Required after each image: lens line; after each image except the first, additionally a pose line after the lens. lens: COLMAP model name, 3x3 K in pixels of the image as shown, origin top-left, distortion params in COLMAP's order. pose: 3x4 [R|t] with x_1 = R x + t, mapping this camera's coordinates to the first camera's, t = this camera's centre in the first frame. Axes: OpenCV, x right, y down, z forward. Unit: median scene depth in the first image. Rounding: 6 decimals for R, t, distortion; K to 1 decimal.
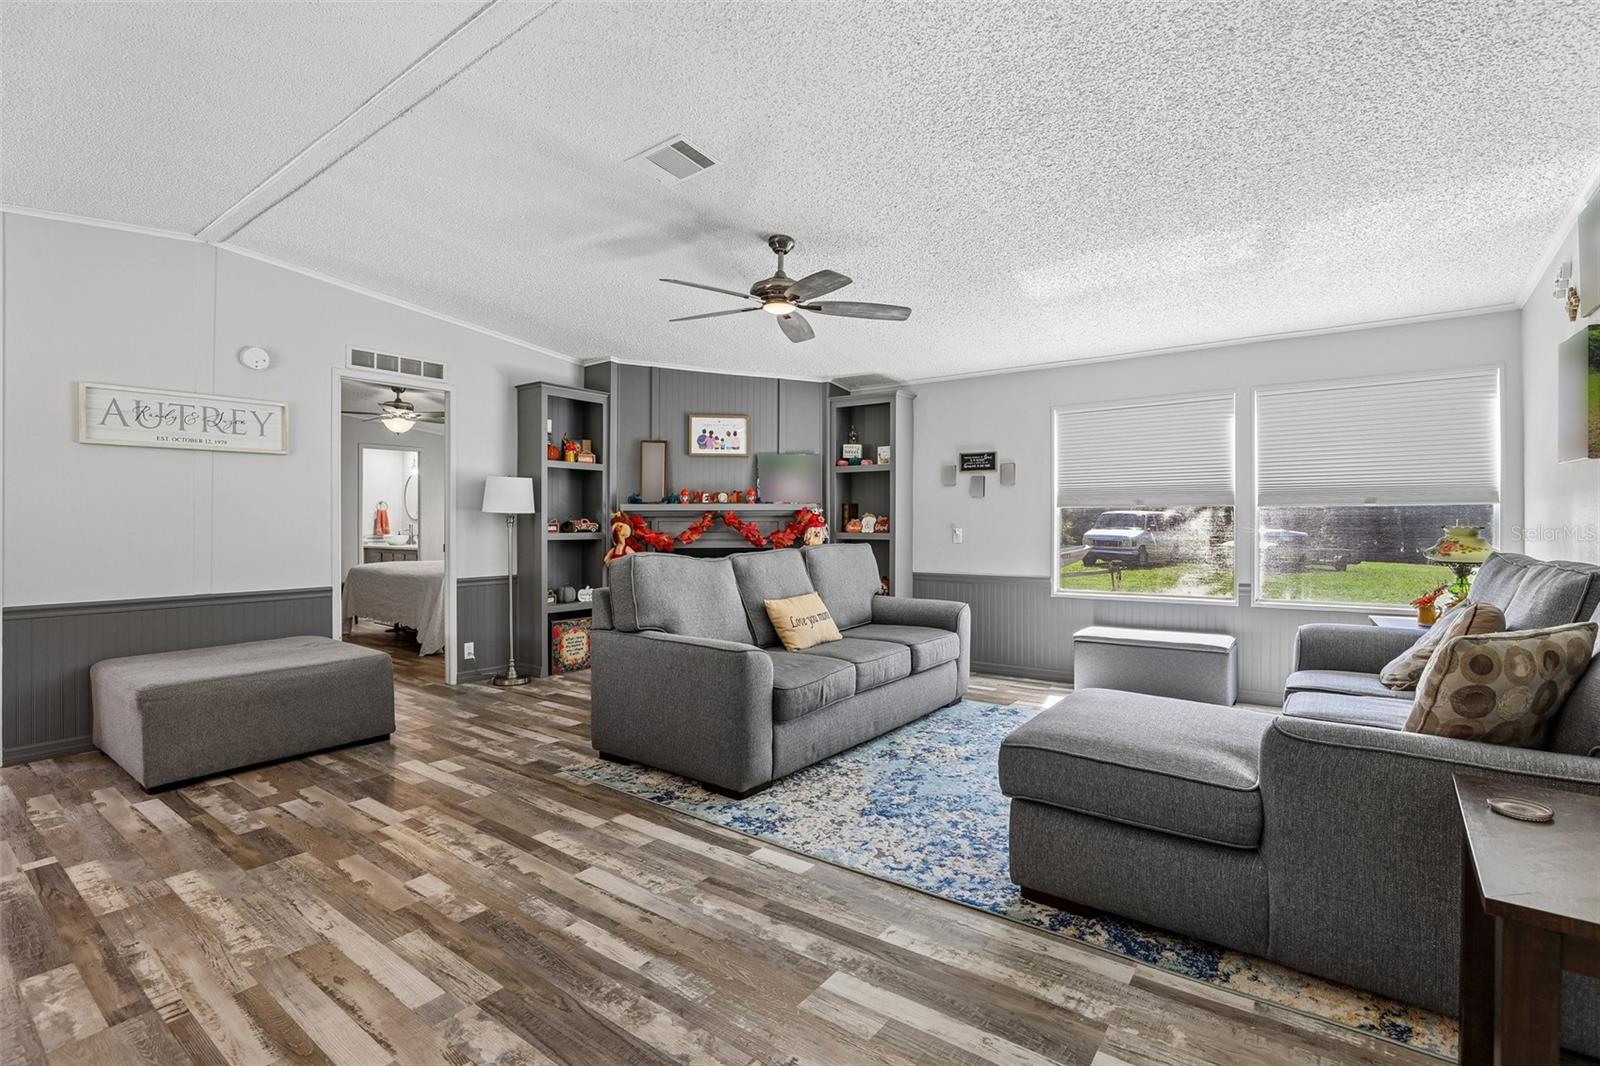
lens RADIAL K [[711.6, 0, 797.1], [0, 711.6, 523.2], [0, 0, 1]] dist [-0.035710, 0.003030]
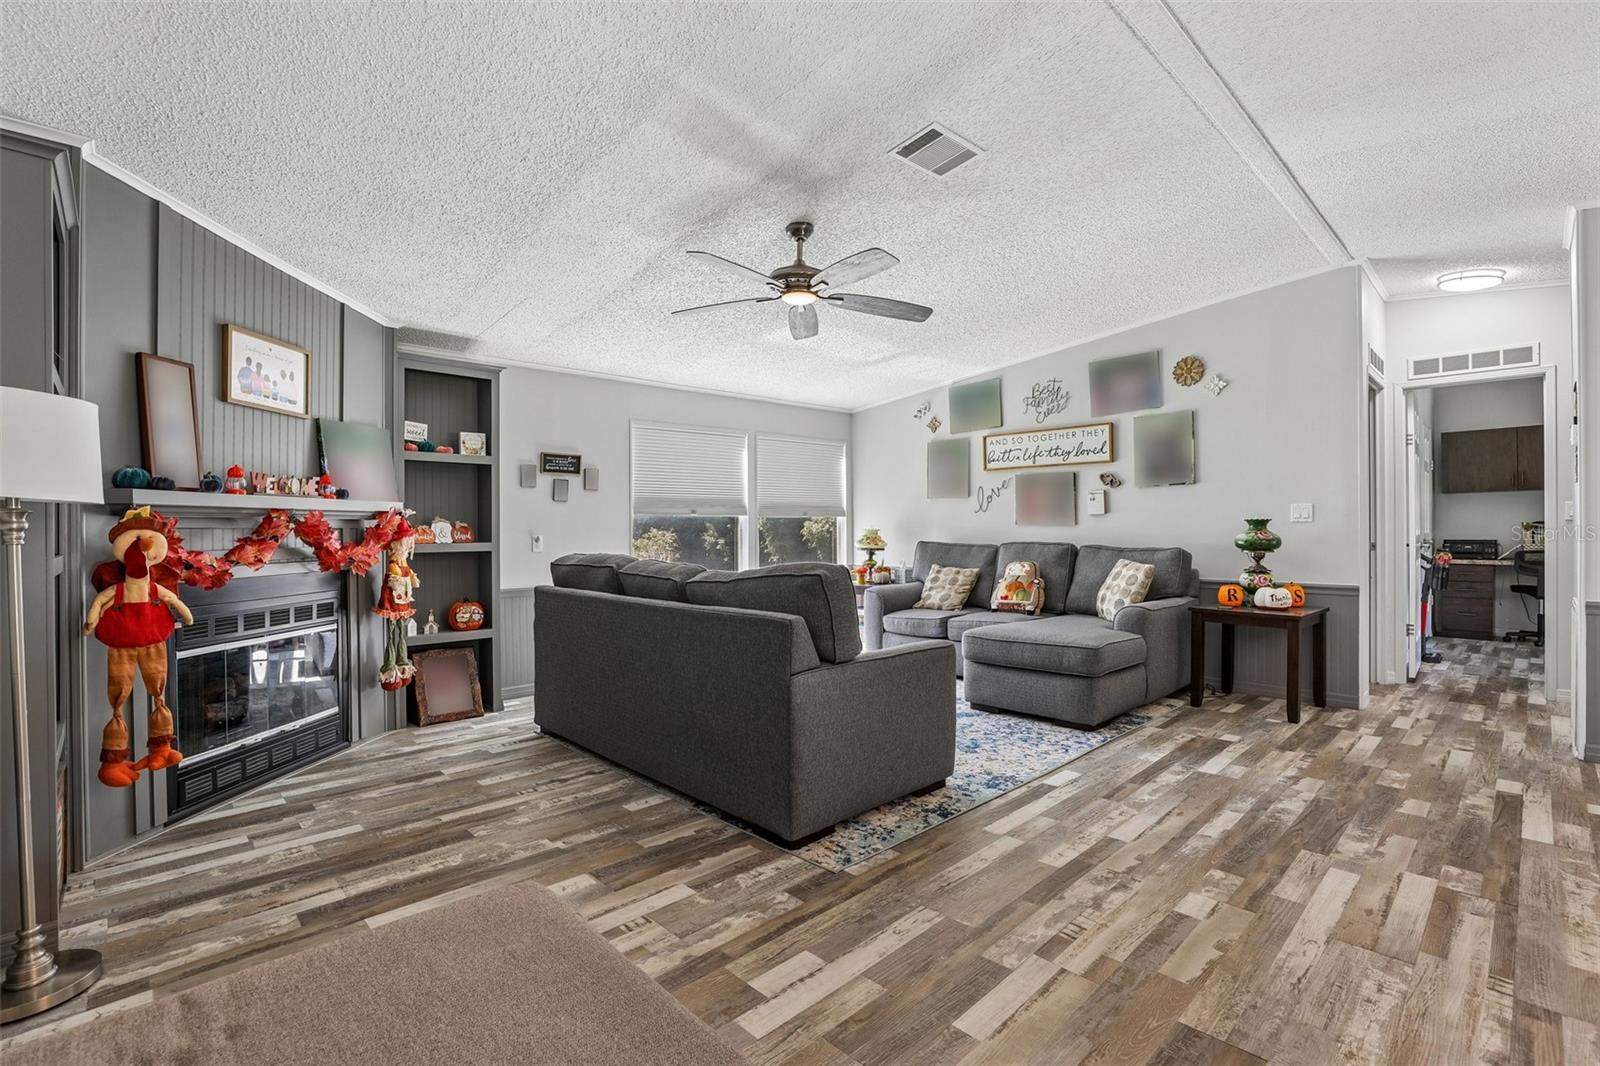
lens RADIAL K [[711.6, 0, 814.5], [0, 711.6, 522.4], [0, 0, 1]] dist [-0.035710, 0.003030]
pose [[0.189029, 0.009118, 0.981929, -1.305384], [0.013392, 0.999840, -0.011863, 0.010674], [-0.981880, 0.015392, 0.188876, 1.114474]]
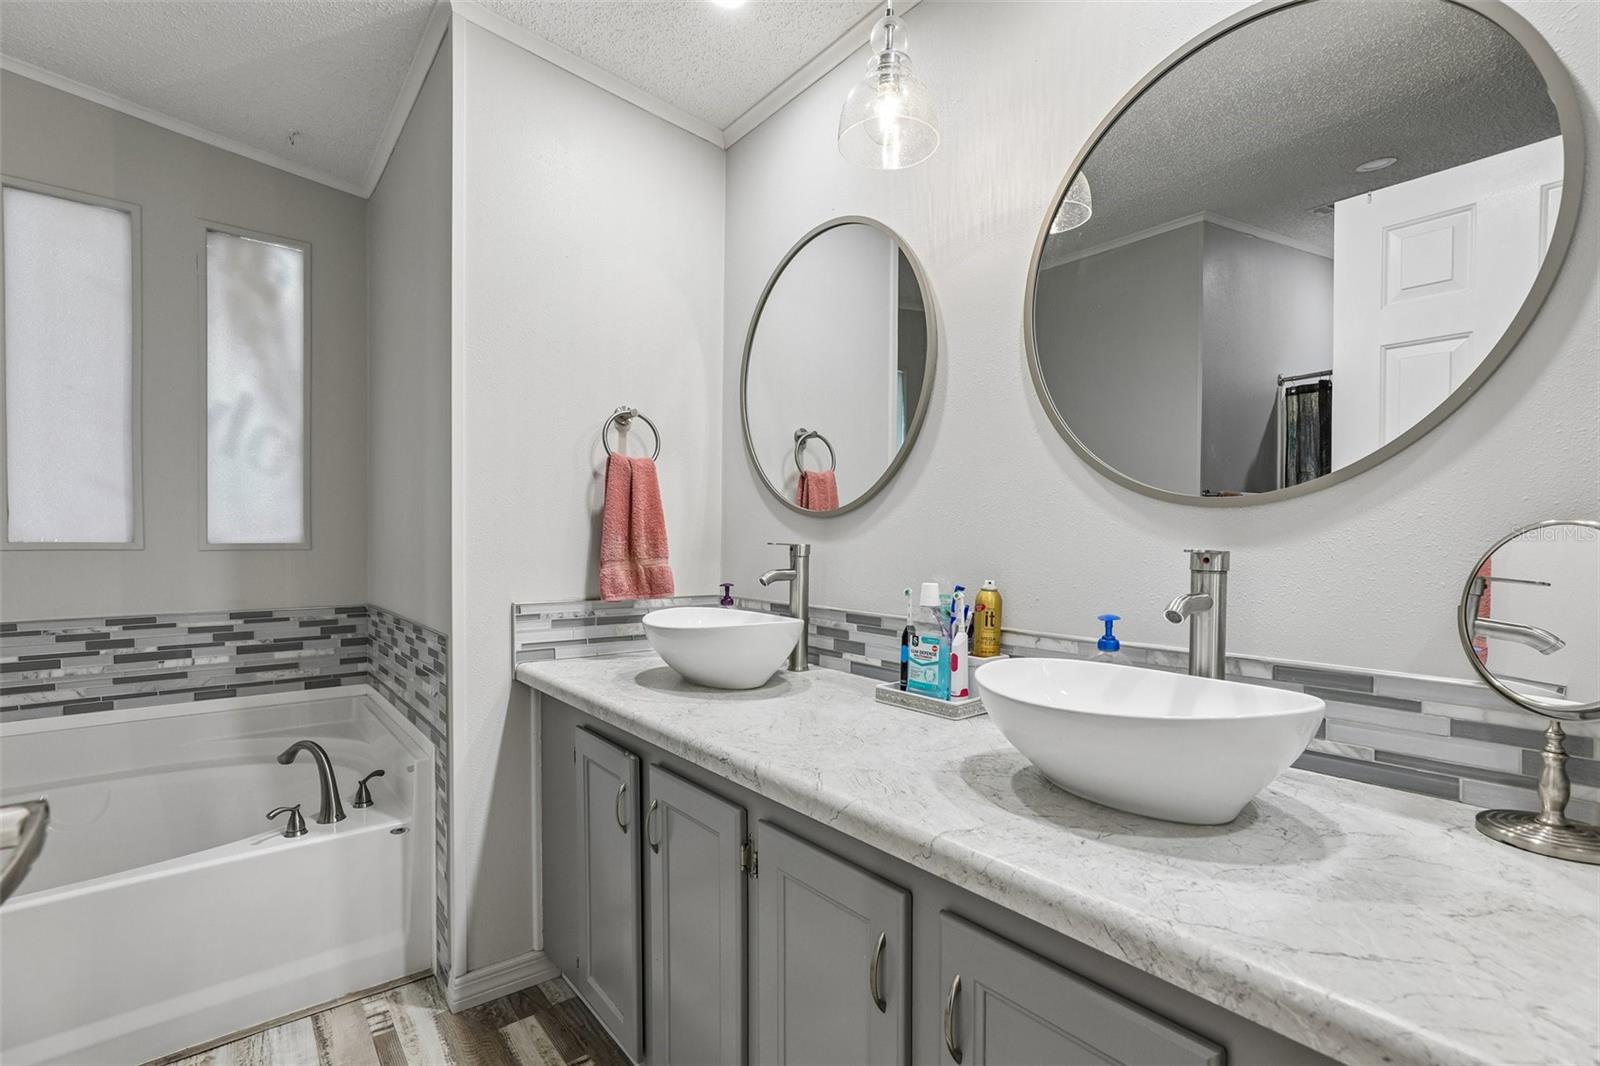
lens RADIAL K [[711.6, 0, 797.6], [0, 711.6, 541.9], [0, 0, 1]] dist [-0.035710, 0.003030]
pose [[0.973511, 0.007662, -0.228511, -0.051494], [-0.008864, 0.999952, -0.004236, 0.000198], [0.228468, 0.006150, 0.973532, 0.084602]]
